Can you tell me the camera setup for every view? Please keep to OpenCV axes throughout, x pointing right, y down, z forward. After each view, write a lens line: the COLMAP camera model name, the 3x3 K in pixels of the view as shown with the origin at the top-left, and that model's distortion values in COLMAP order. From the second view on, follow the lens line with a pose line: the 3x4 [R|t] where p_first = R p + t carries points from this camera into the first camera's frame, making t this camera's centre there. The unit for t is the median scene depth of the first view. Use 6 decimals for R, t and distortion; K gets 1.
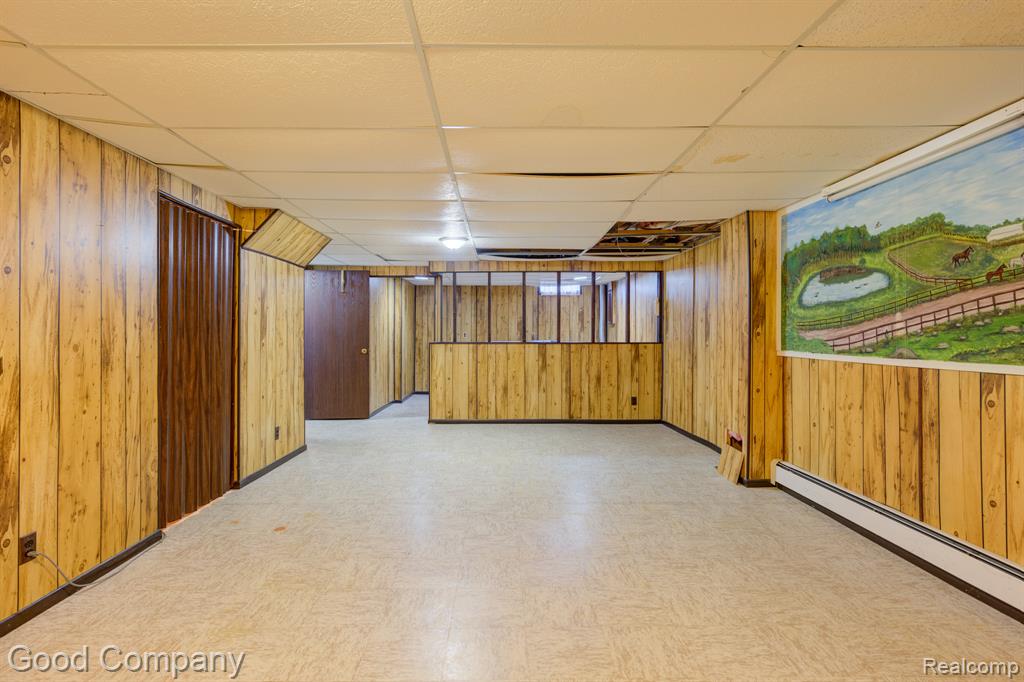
lens RADIAL K [[469.5, 0, 510.3], [0, 469.5, 336.1], [0, 0, 1]] dist [-0.032651, 0.013363]
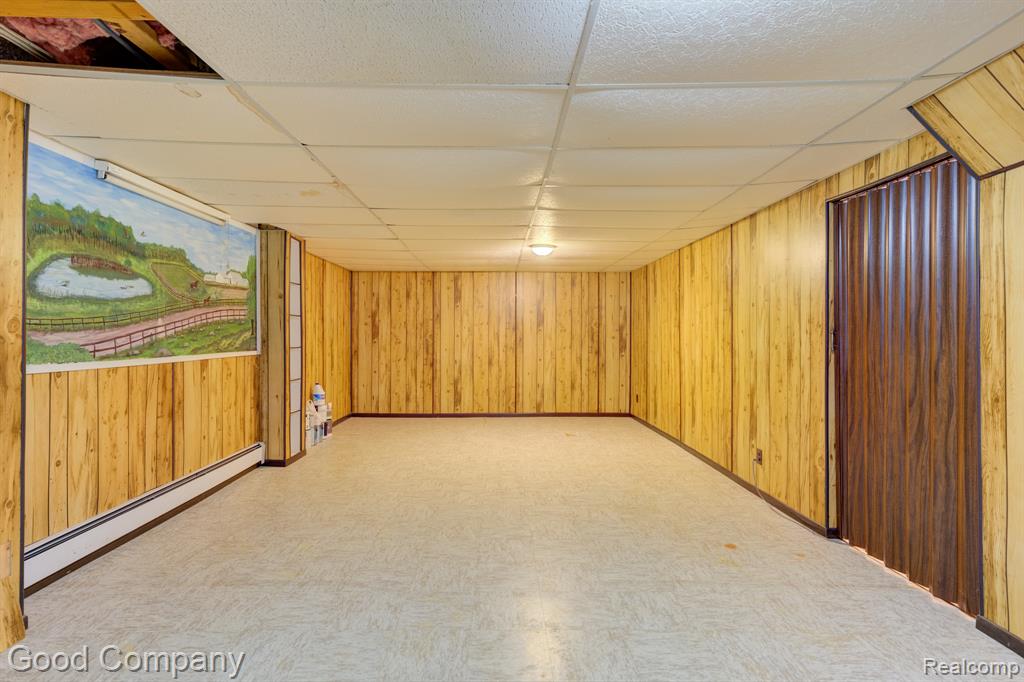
lens RADIAL K [[542.2, 0, 511.0], [0, 542.2, 332.4], [0, 0, 1]] dist [0.015514, 0.001367]
pose [[-0.999978, -0.003251, 0.005716, -0.059418], [-0.003248, 0.999995, 0.000541, -0.017095], [-0.005717, 0.000522, -0.999984, 2.208525]]
